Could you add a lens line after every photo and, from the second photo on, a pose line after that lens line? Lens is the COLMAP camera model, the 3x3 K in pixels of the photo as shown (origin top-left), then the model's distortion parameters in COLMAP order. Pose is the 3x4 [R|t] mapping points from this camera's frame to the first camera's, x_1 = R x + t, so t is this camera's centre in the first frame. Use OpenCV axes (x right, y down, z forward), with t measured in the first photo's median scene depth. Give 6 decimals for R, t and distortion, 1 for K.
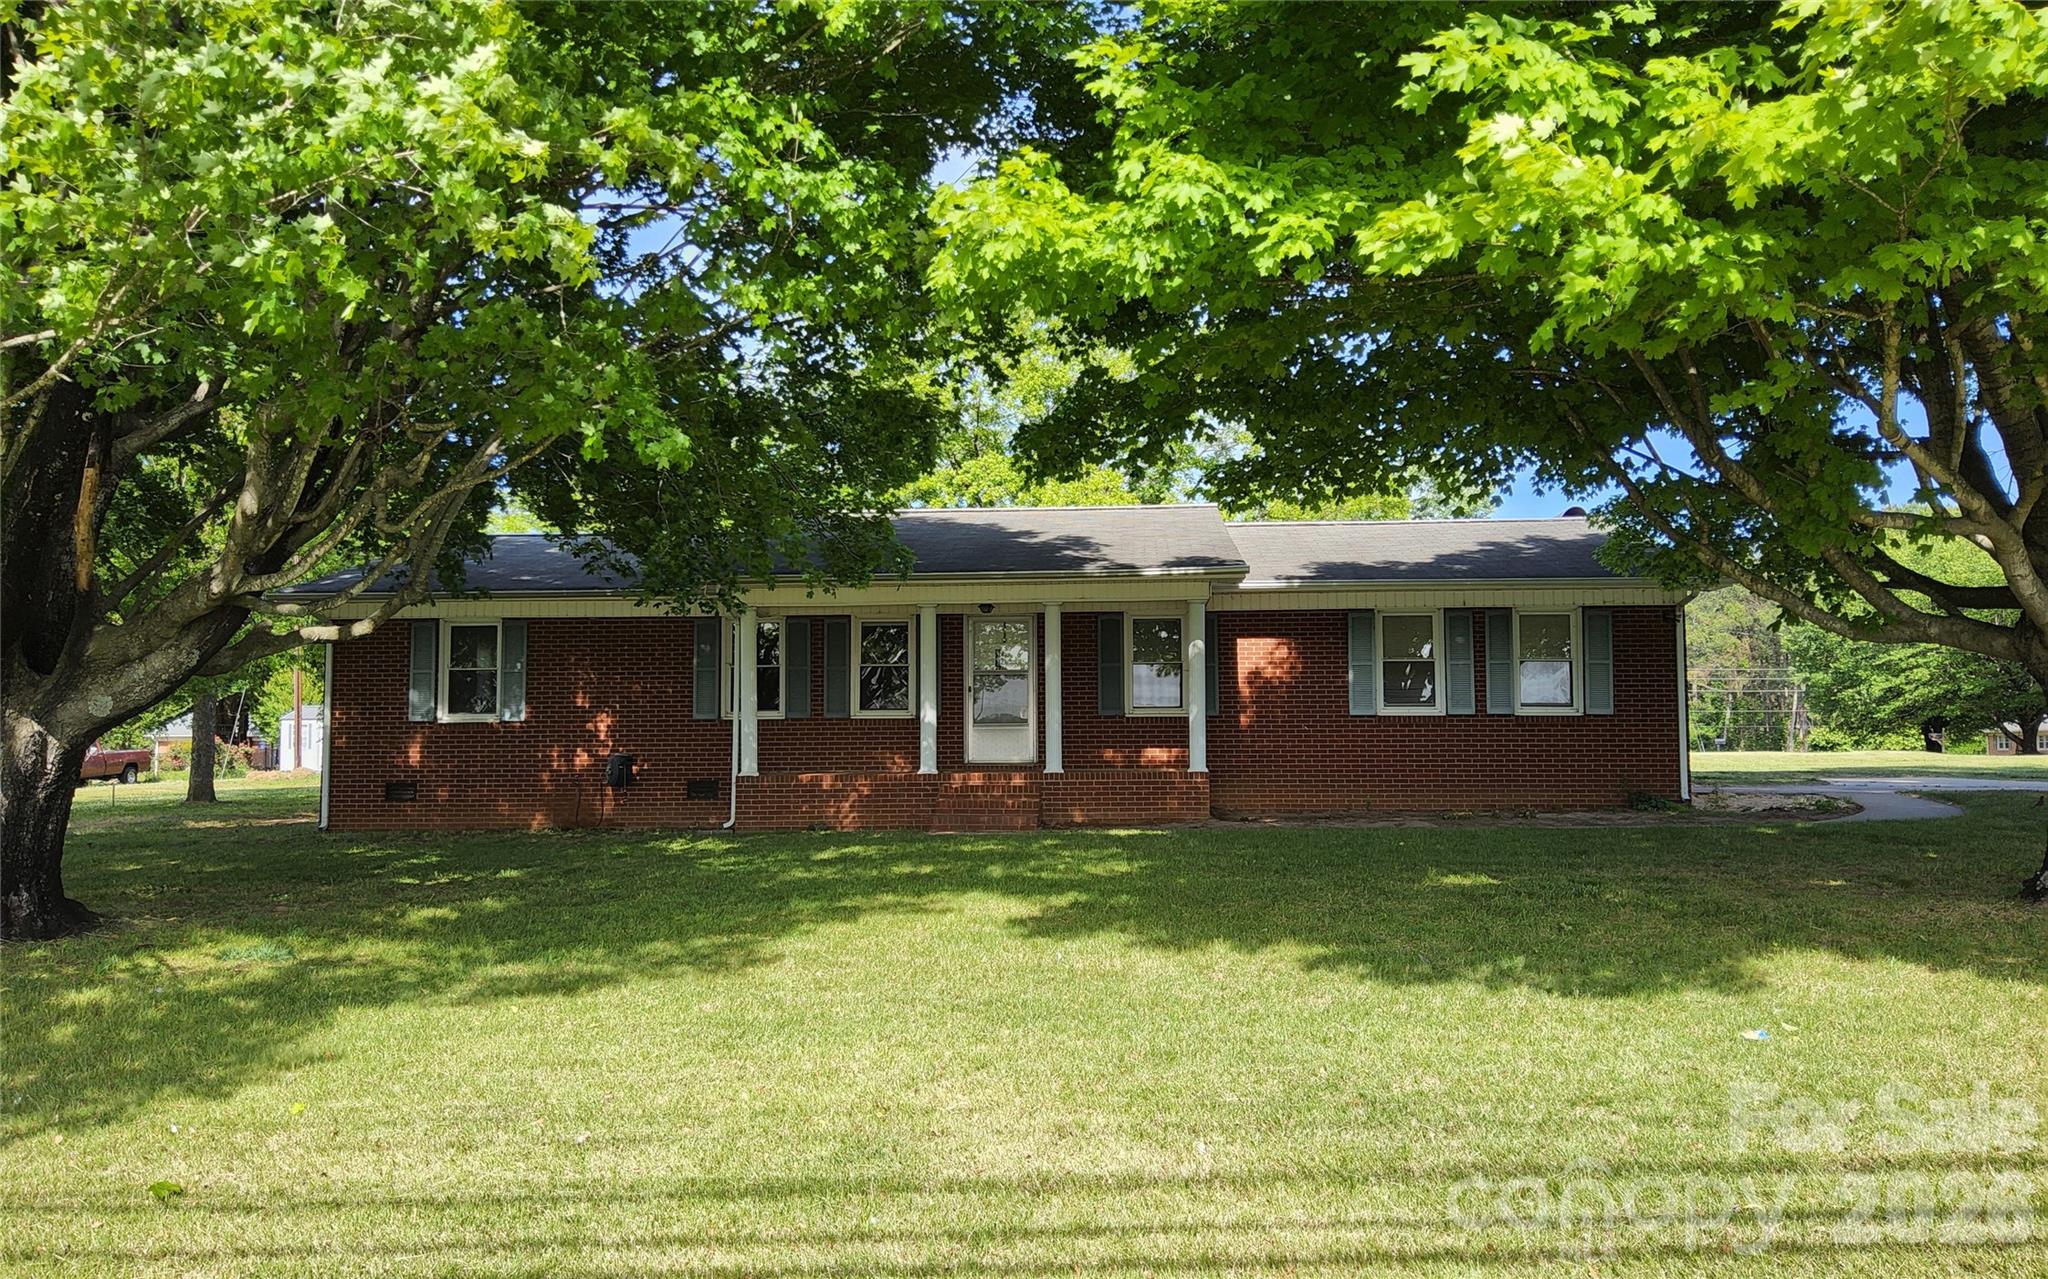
lens RADIAL K [[1517.7, 0, 1020.8], [0, 1517.7, 634.6], [0, 0, 1]] dist [0.046015, -0.080724]
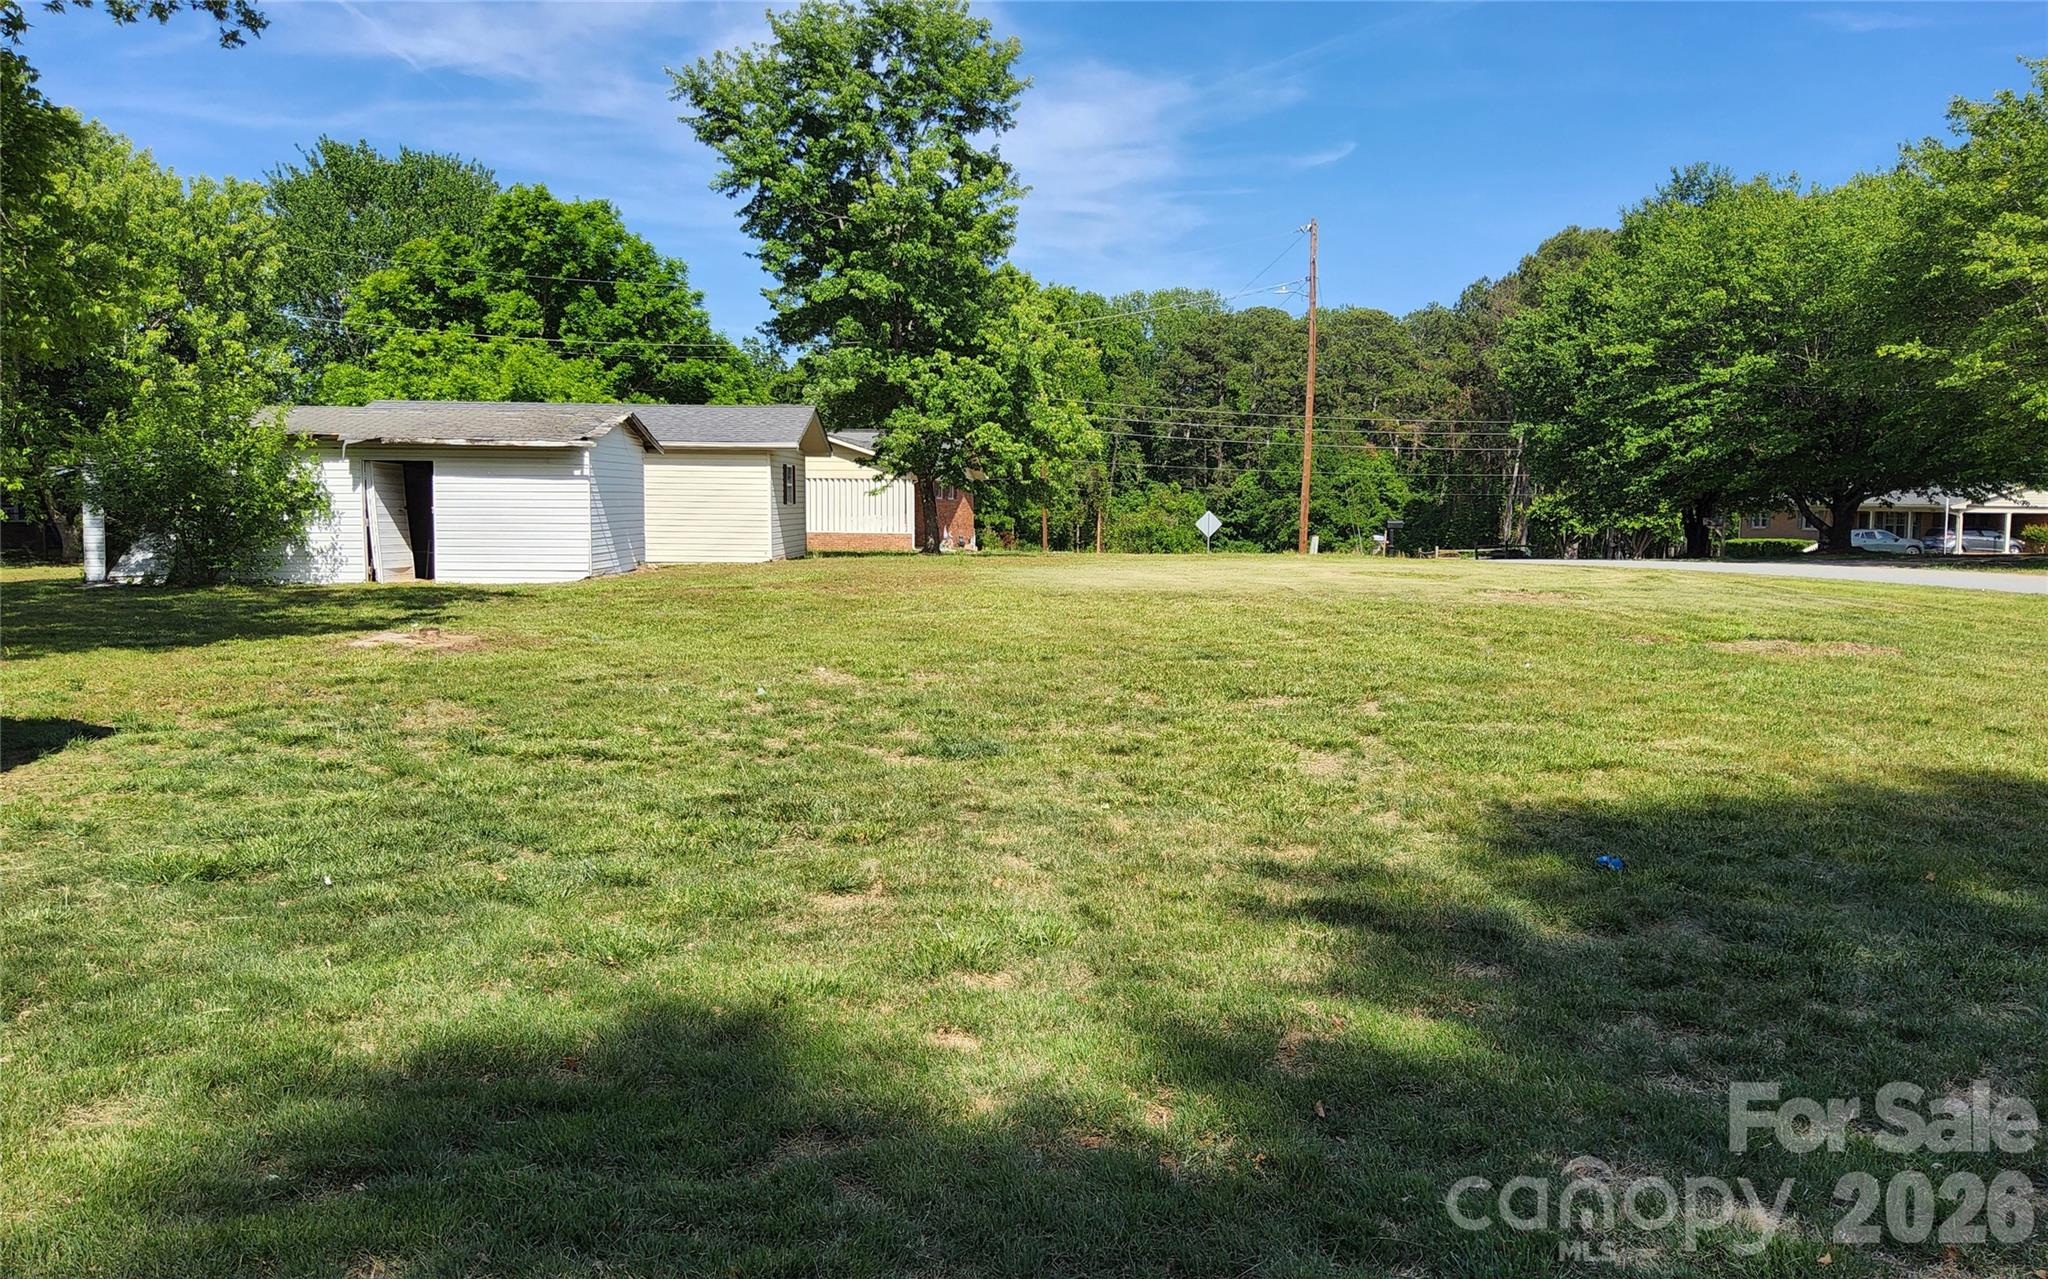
lens RADIAL K [[1517.7, 0, 992.4], [0, 1517.7, 630.9], [0, 0, 1]] dist [0.046015, -0.080724]
pose [[0.991131, -0.010757, 0.132452, 0.356979], [-0.010034, 0.987815, 0.155307, 0.025451], [-0.132508, -0.155259, 0.978947, 0.675492]]
